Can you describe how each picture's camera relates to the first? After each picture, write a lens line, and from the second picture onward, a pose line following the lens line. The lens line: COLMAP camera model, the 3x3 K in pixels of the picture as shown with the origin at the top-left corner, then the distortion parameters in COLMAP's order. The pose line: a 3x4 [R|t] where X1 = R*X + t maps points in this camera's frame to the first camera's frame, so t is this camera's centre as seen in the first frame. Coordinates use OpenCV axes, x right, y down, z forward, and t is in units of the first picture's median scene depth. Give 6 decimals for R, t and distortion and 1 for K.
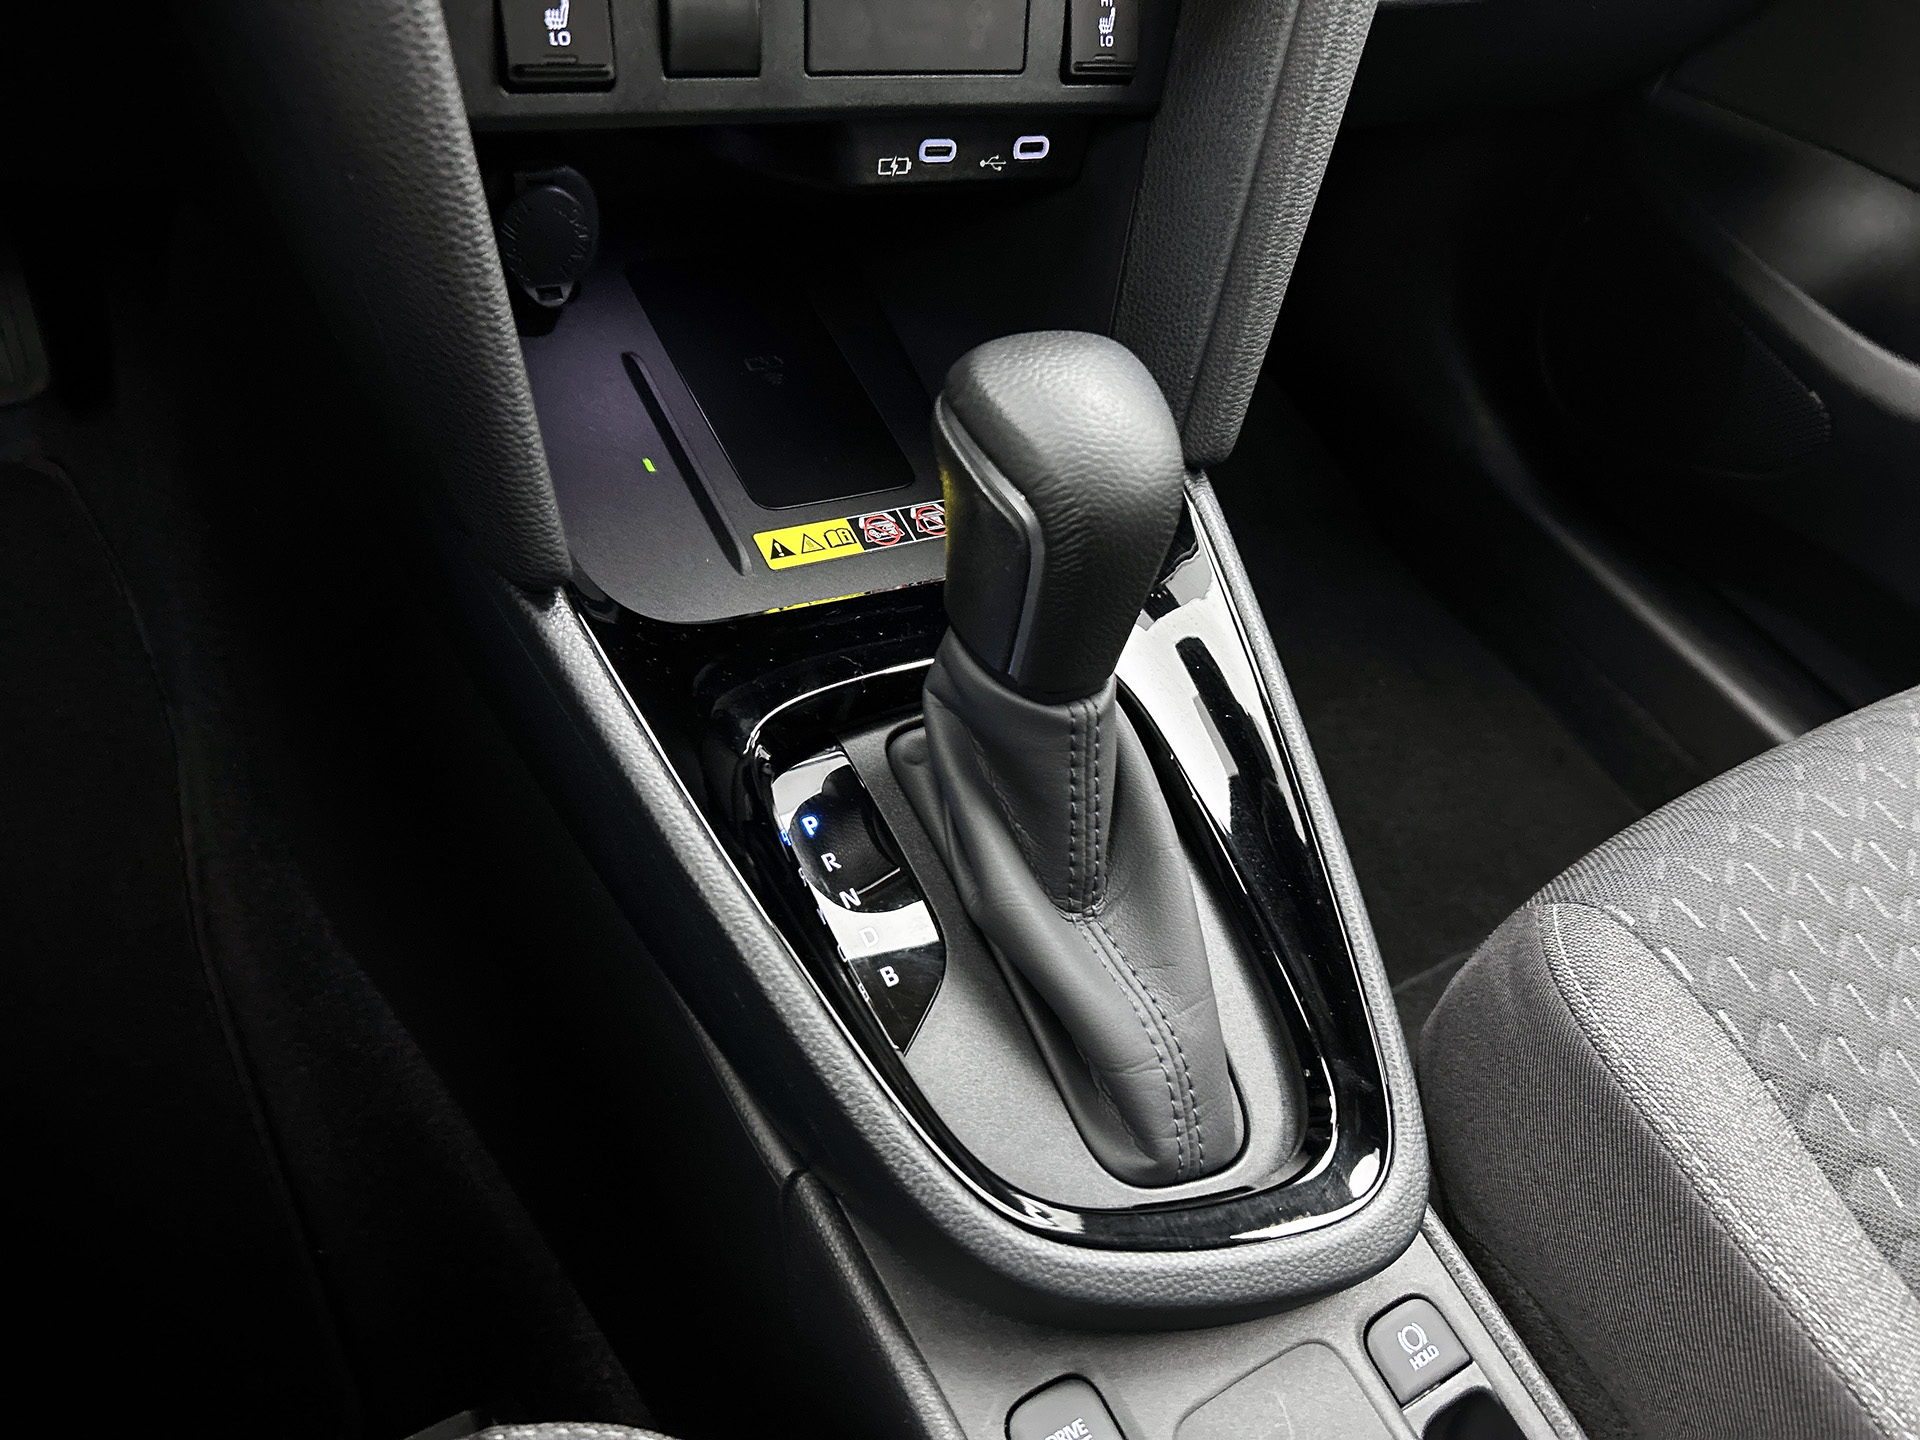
lens RADIAL K [[1467.3, 0, 954.7], [0, 1467.3, 732.8], [0, 0, 1]] dist [0.092011, -0.135267]
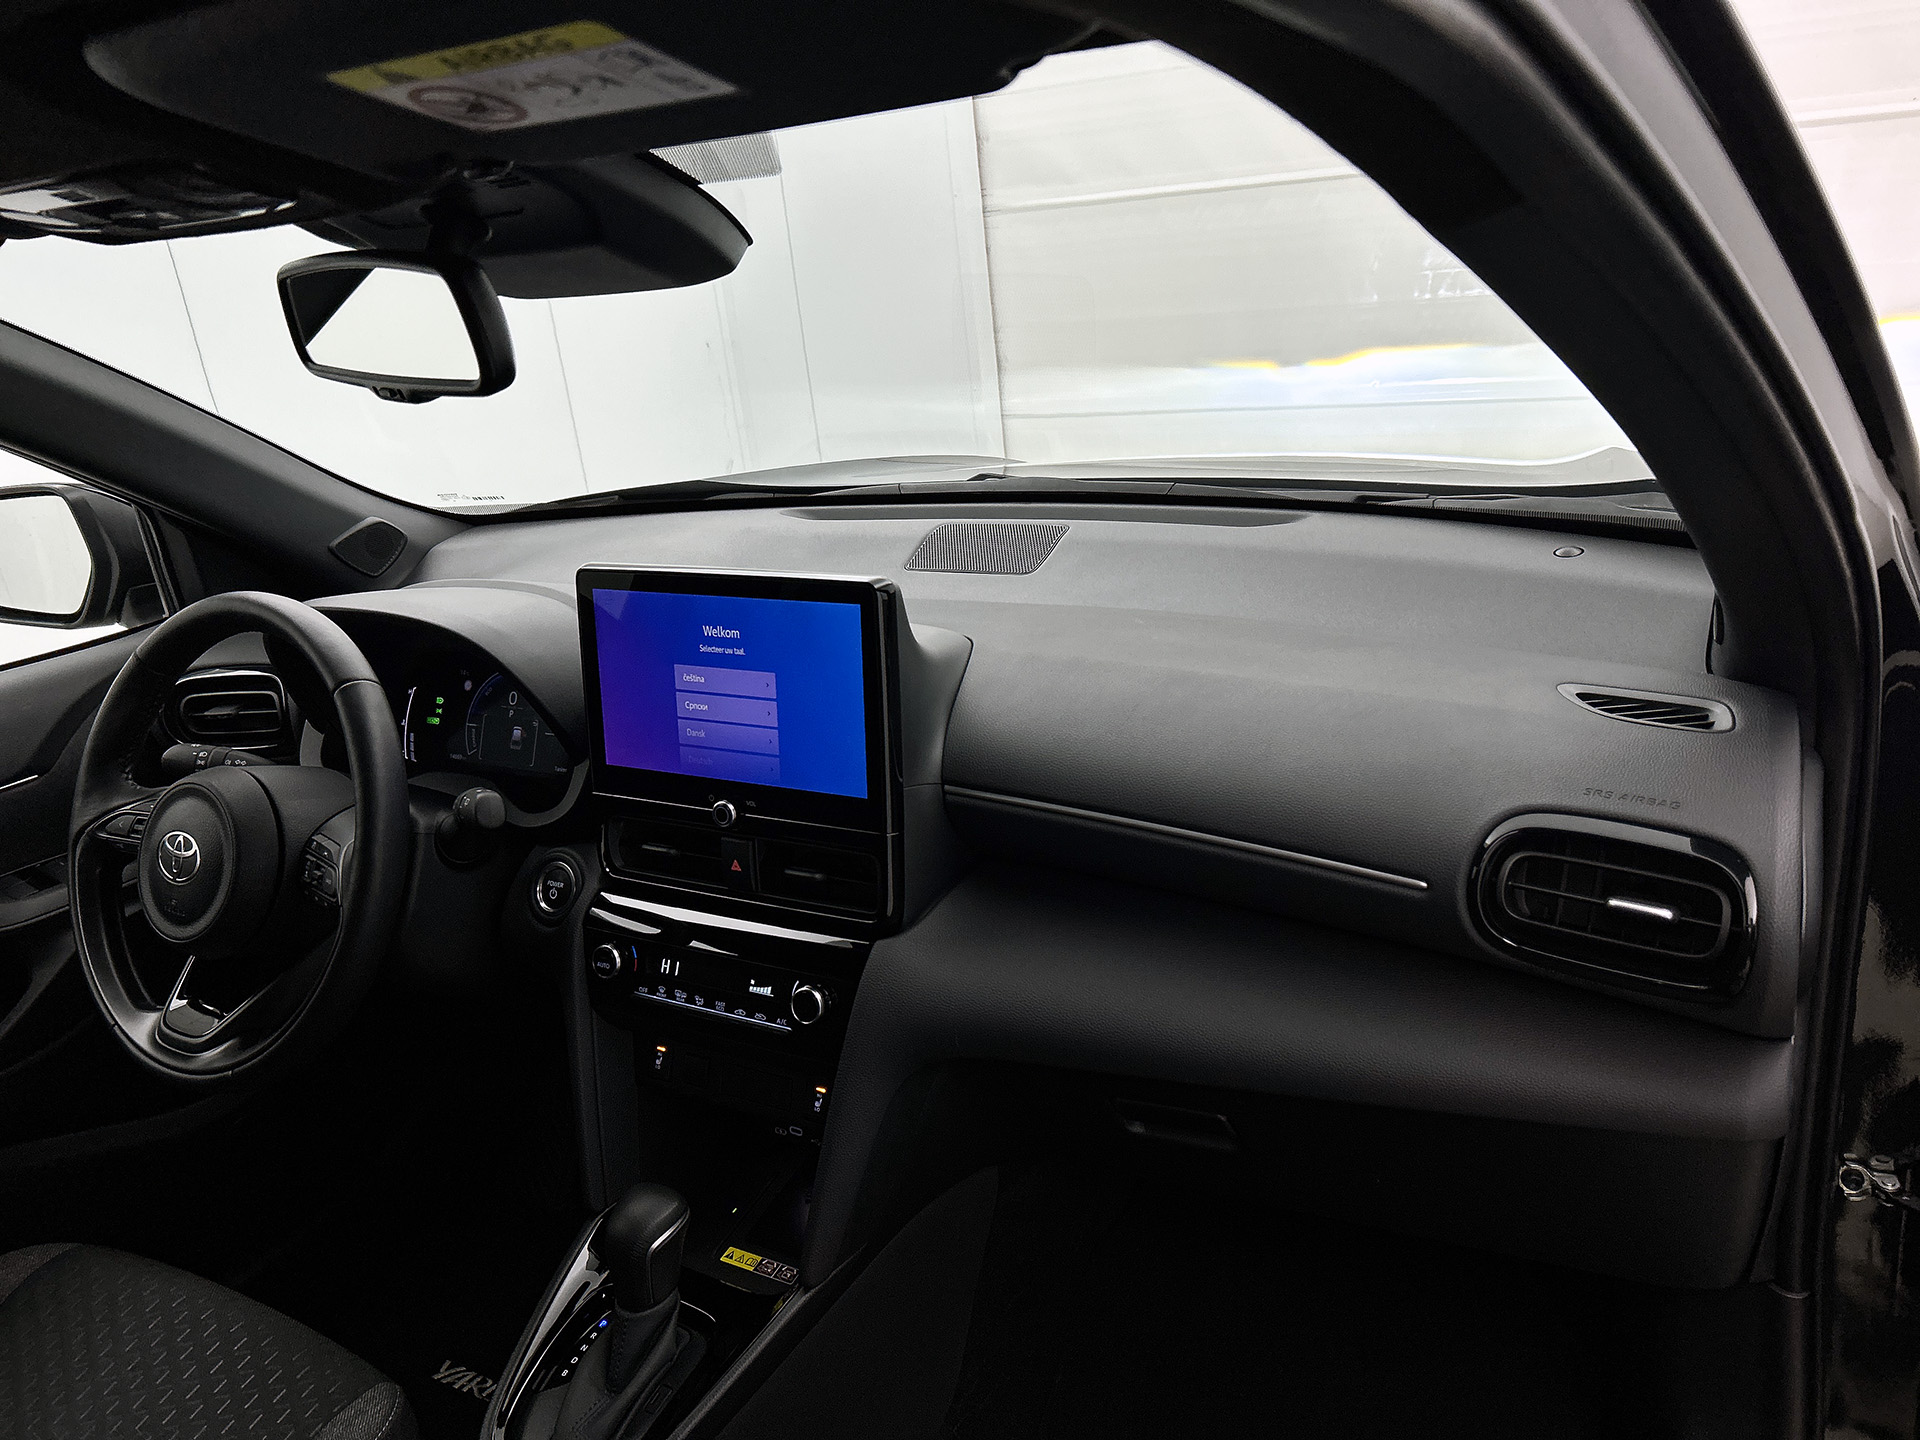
lens RADIAL K [[1467.3, 0, 954.7], [0, 1467.3, 732.8], [0, 0, 1]] dist [0.092011, -0.135267]
pose [[0.450130, 0.029503, -0.892476, 2.398845], [-0.482418, 0.849083, -0.215244, -0.544181], [0.751436, 0.527434, 0.396430, -0.222950]]
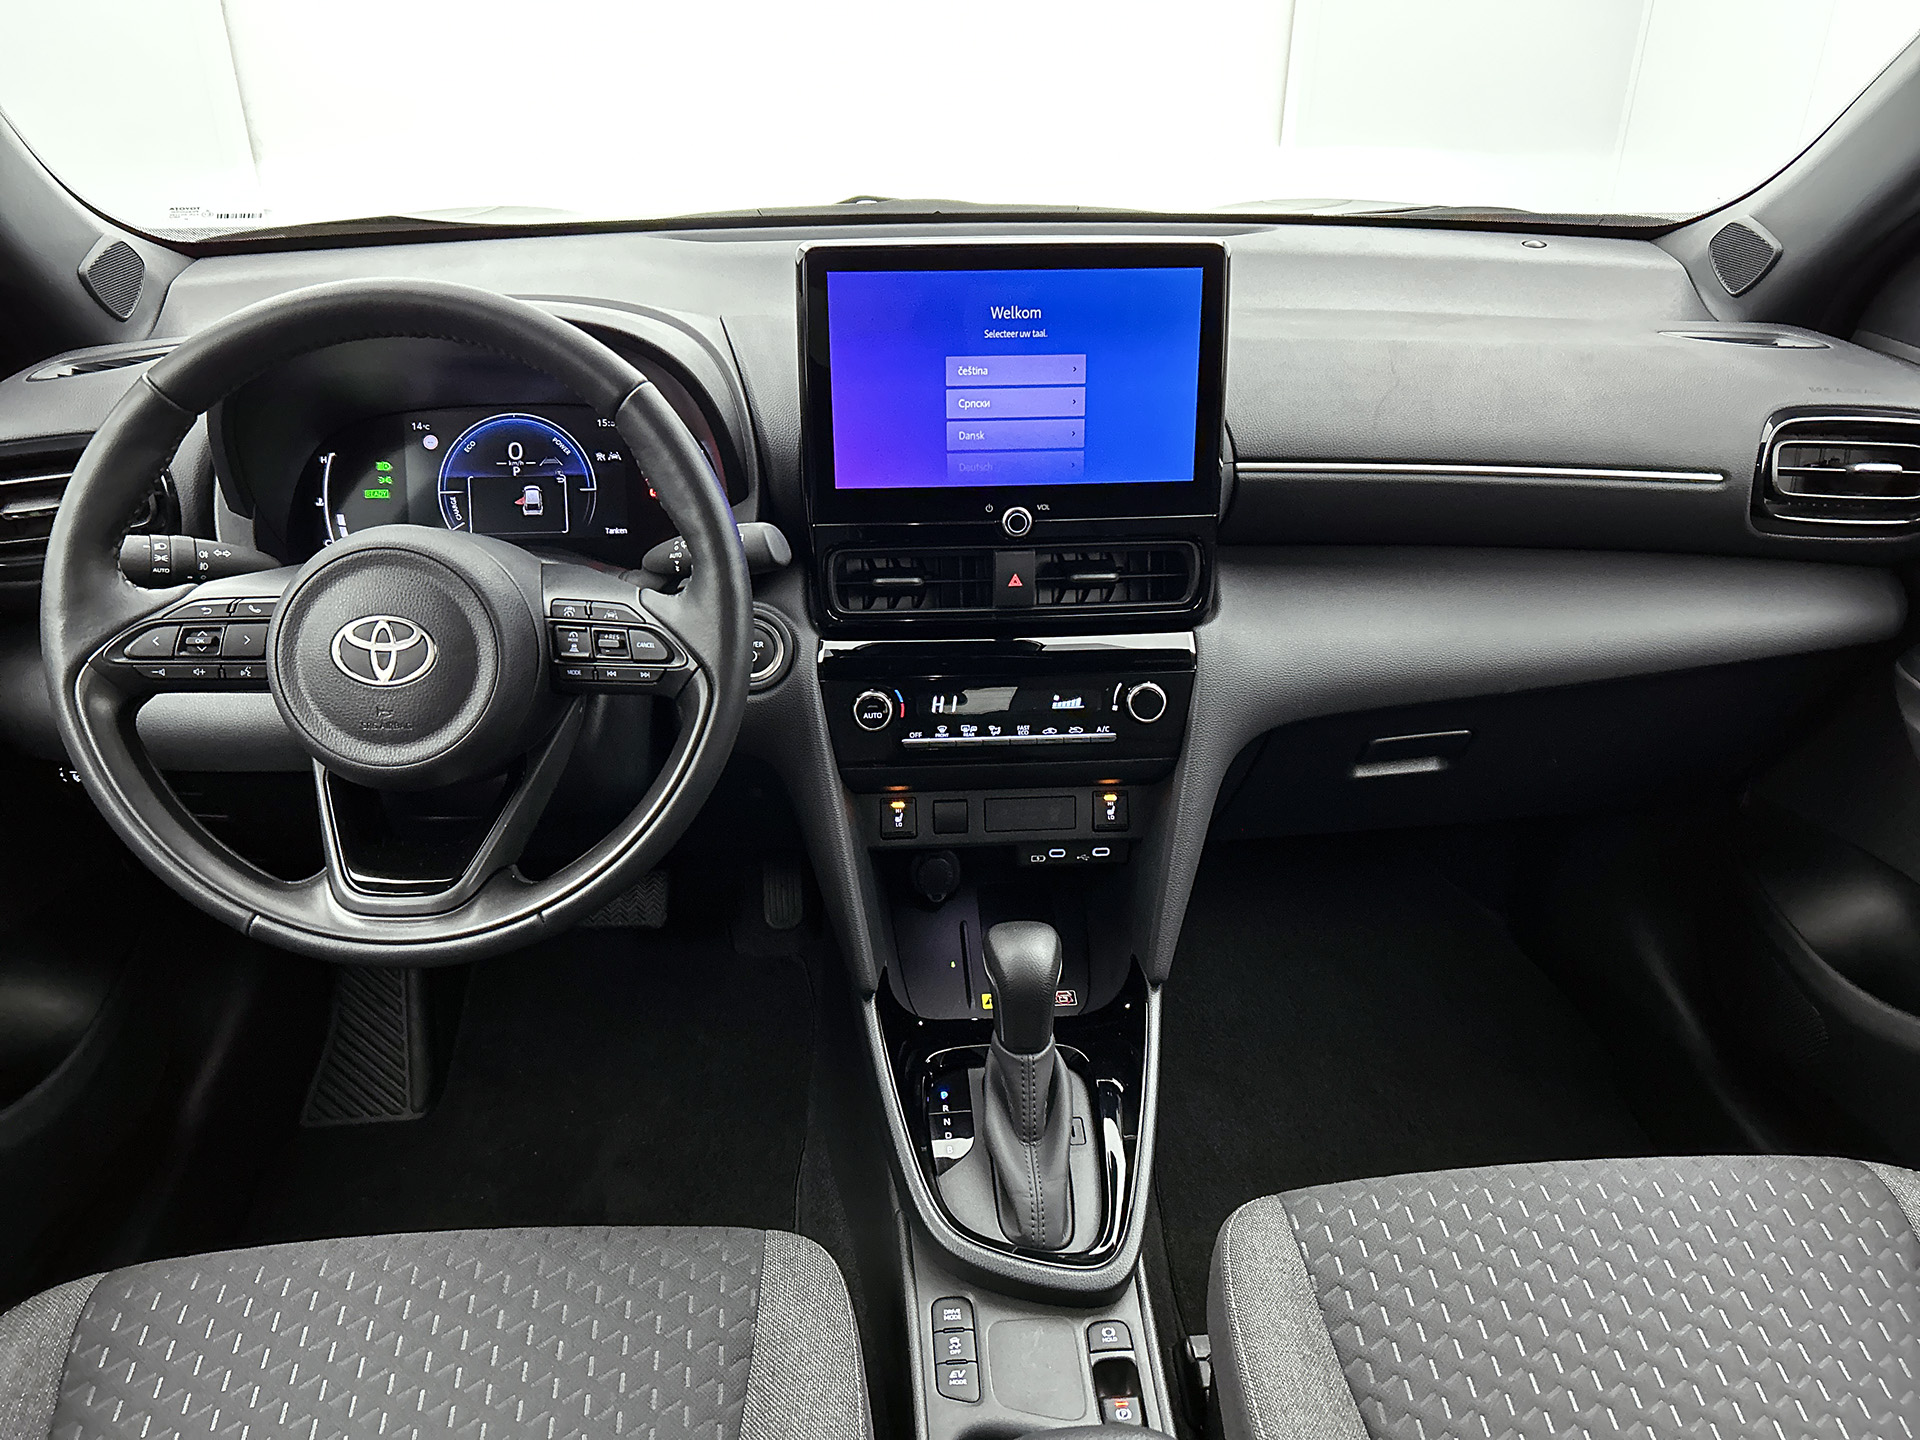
lens RADIAL K [[1452.1, 0, 958.7], [0, 1452.1, 723.7], [0, 0, 1]] dist [0.087463, -0.087493]
pose [[0.868816, -0.006215, -0.495097, 1.064308], [-0.182884, 0.925185, -0.332546, 0.270541], [0.460123, 0.379466, 0.802679, -1.177145]]
